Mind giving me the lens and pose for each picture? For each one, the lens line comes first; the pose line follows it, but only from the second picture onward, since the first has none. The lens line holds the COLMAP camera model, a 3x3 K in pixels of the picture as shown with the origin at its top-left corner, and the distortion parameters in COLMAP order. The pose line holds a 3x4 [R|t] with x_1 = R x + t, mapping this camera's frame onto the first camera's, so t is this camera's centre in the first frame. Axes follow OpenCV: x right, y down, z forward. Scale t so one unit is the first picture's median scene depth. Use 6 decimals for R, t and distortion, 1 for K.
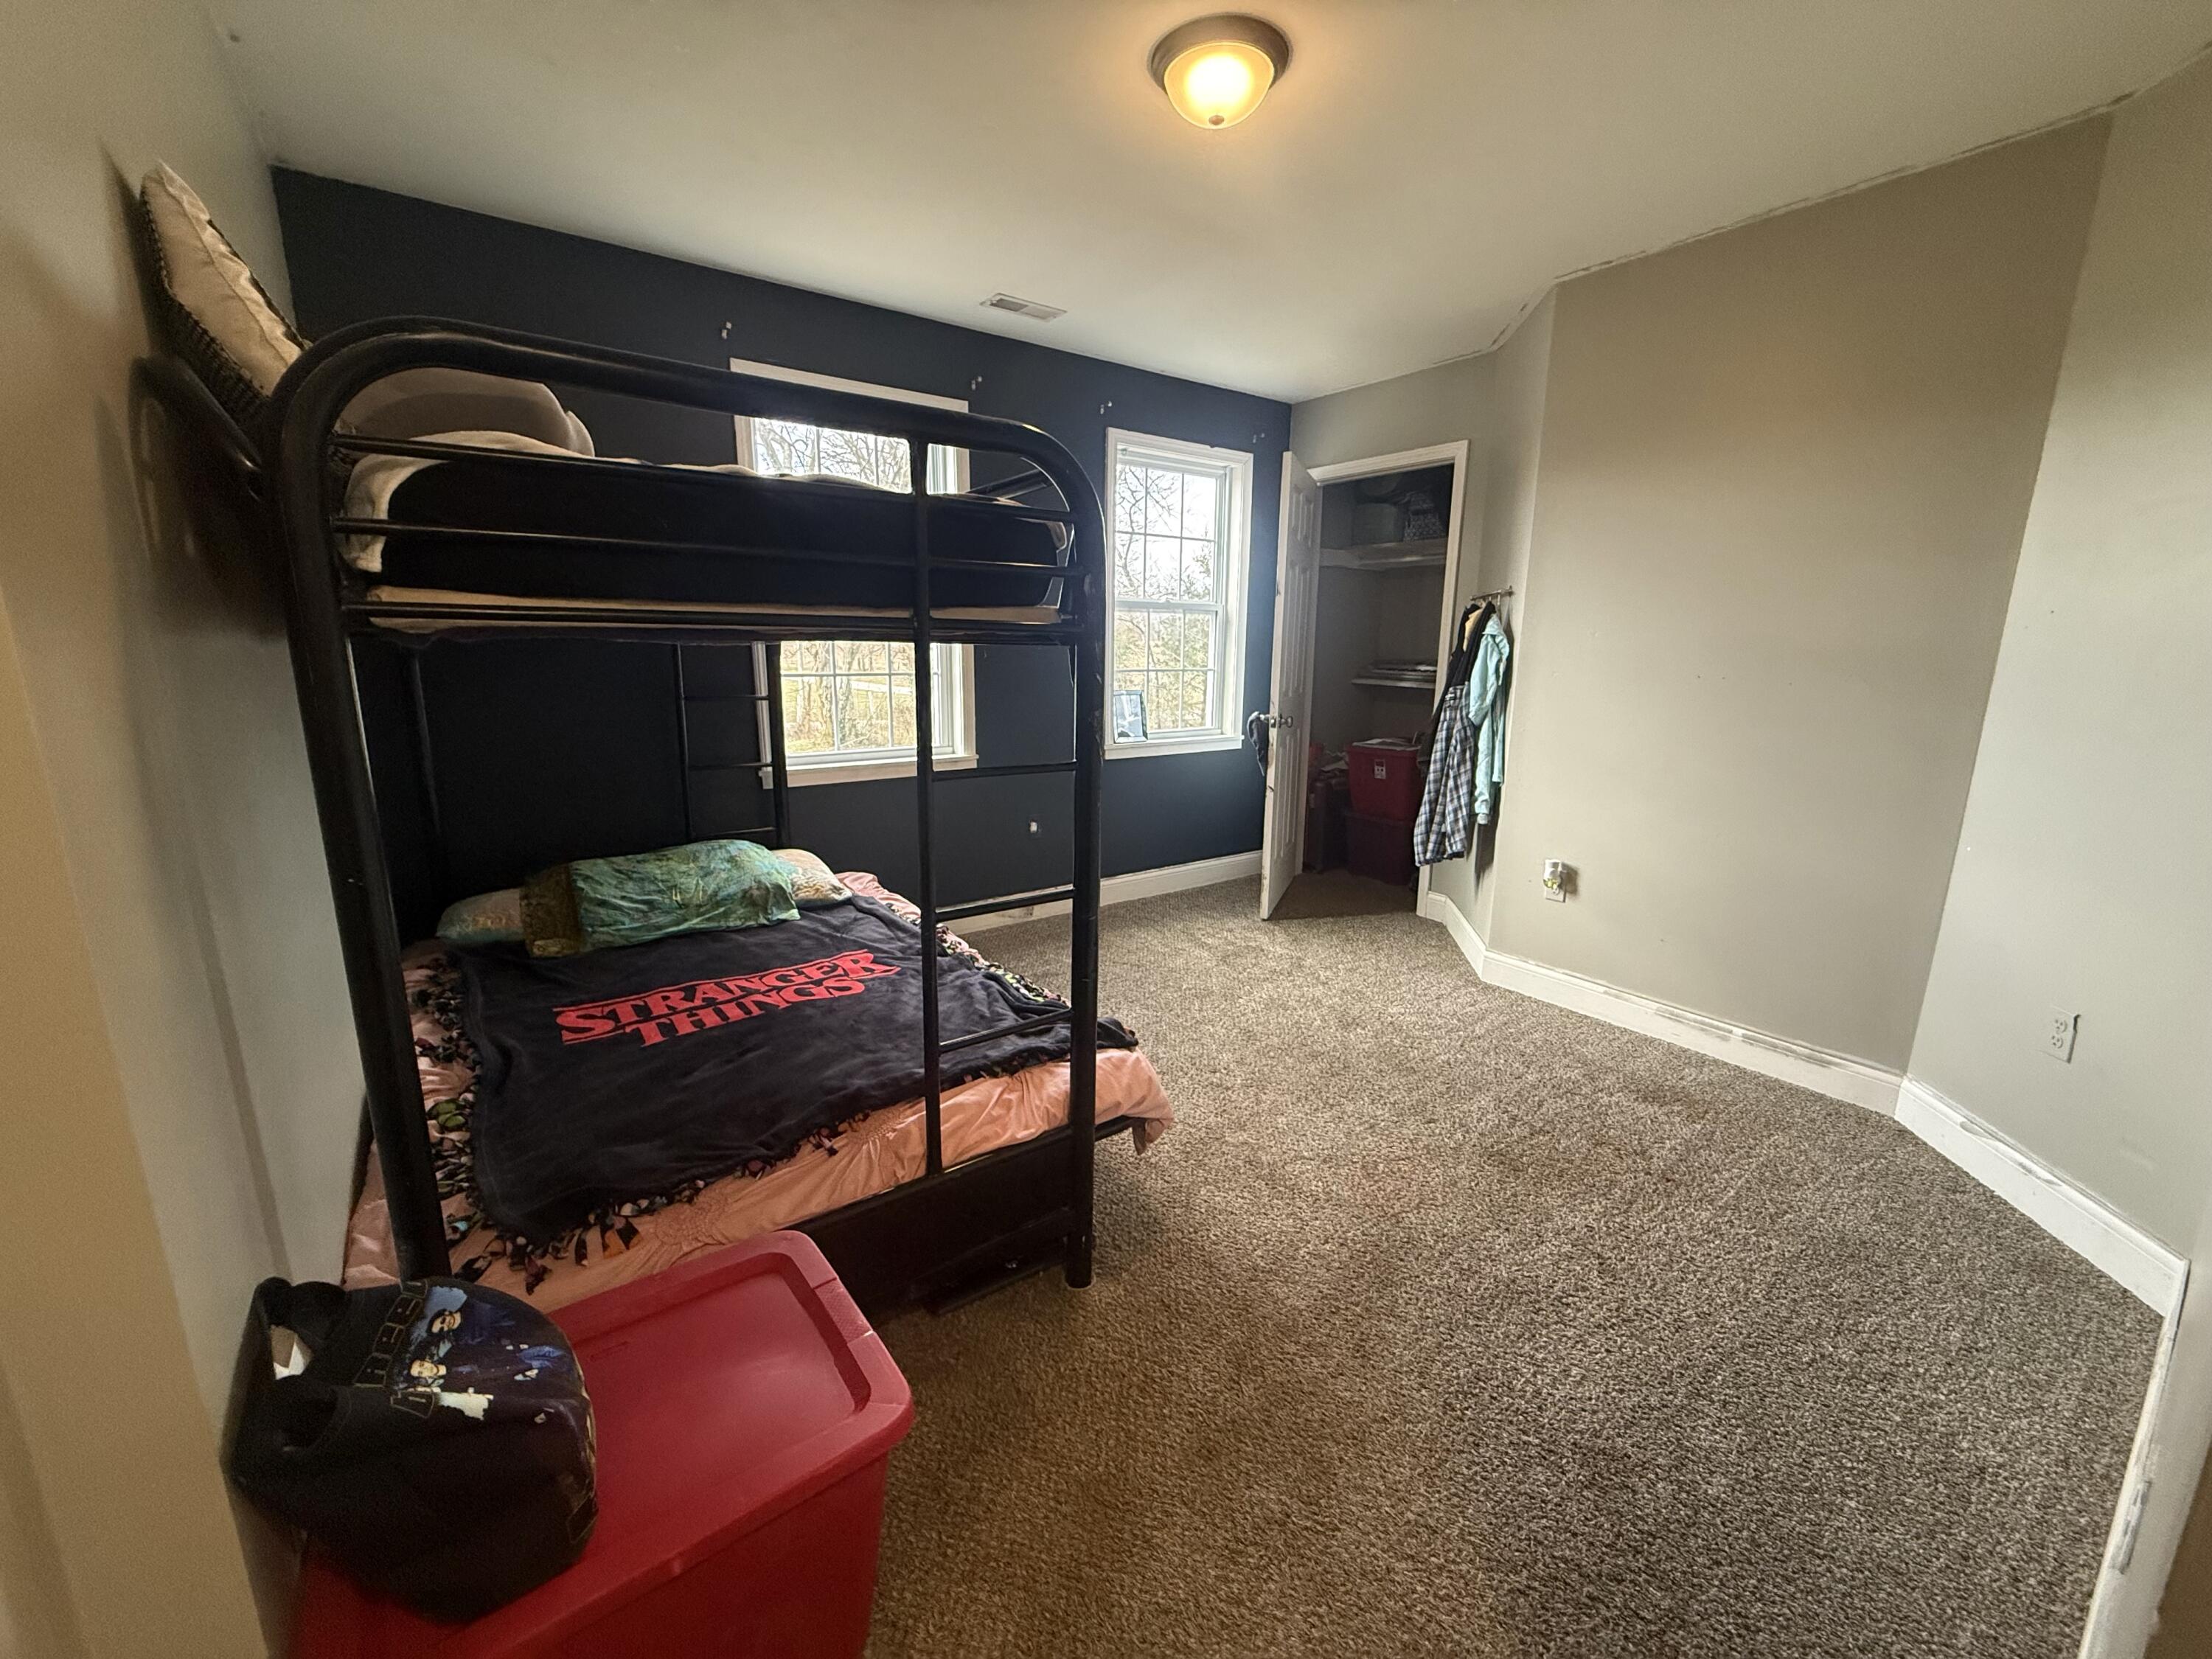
lens RADIAL K [[882.3, 0, 1106.0], [0, 882.3, 829.5], [0, 0, 1]] dist [-0.001117, -0.000107]
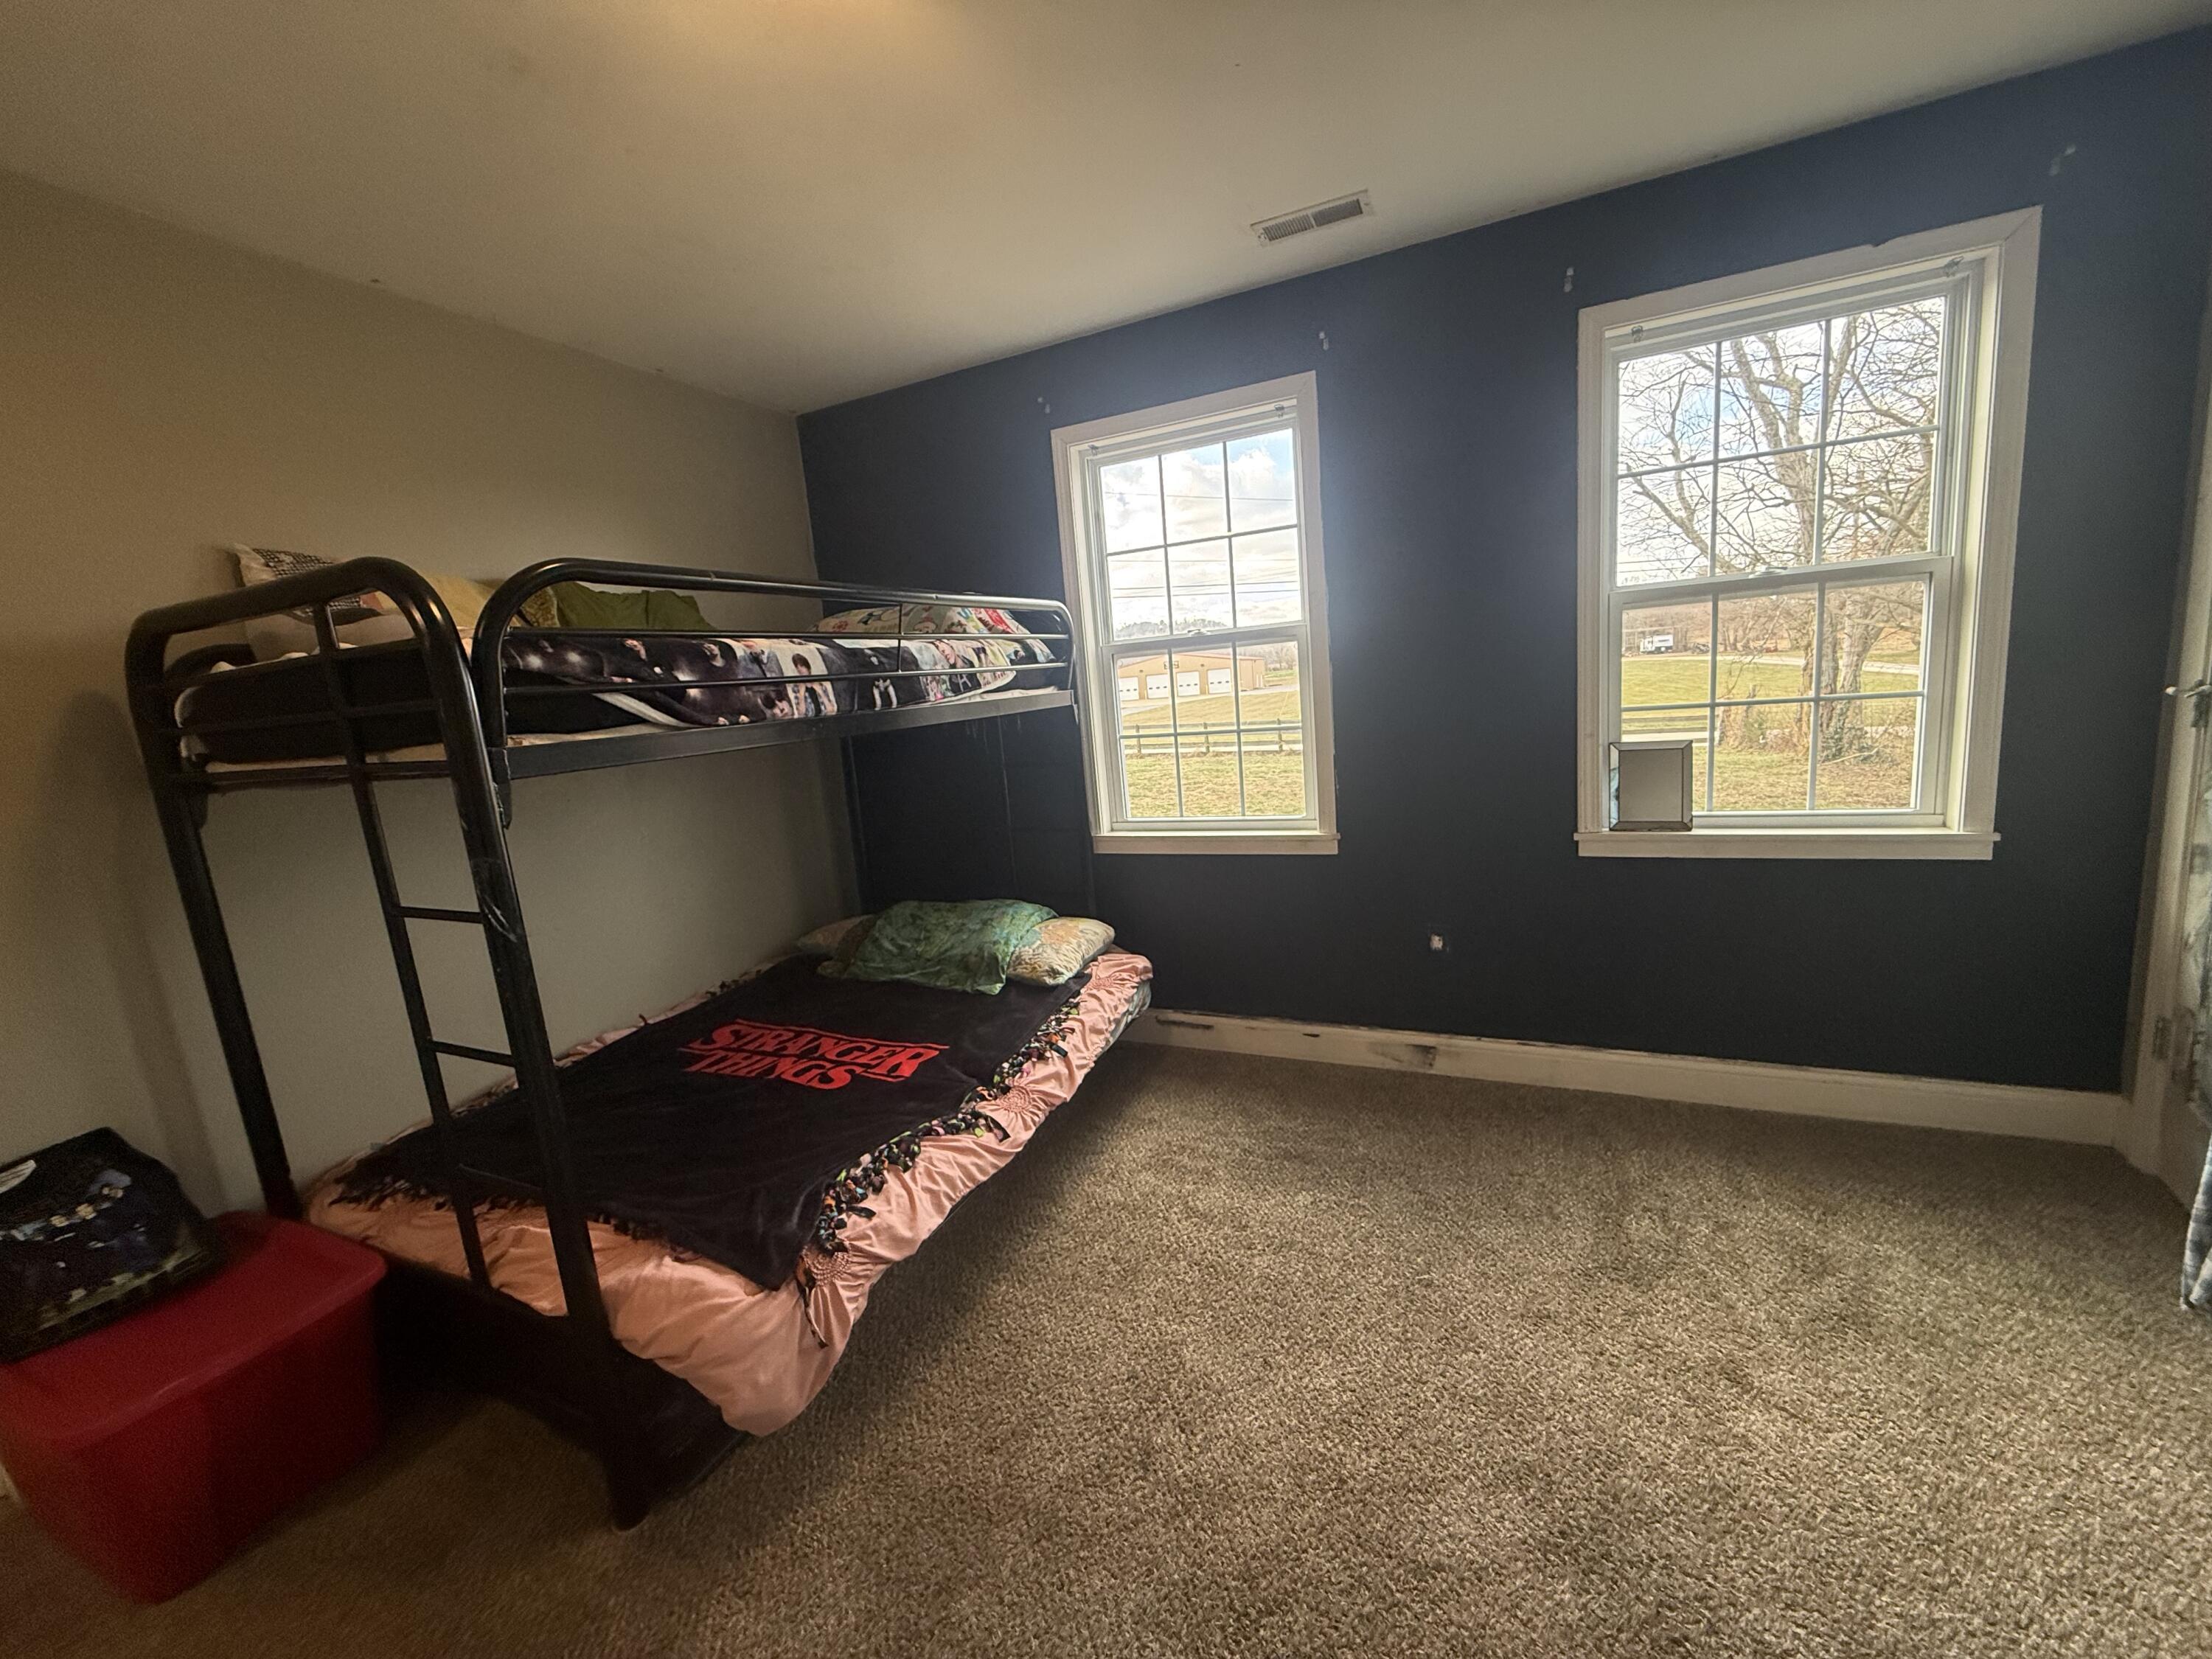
lens RADIAL K [[882.3, 0, 1106.0], [0, 882.3, 829.5], [0, 0, 1]] dist [-0.001117, -0.000107]
pose [[0.476428, 0.096686, -0.873881, 0.676056], [-0.096007, 0.993713, 0.057602, -0.183354], [0.873956, 0.056456, 0.482715, 0.749833]]
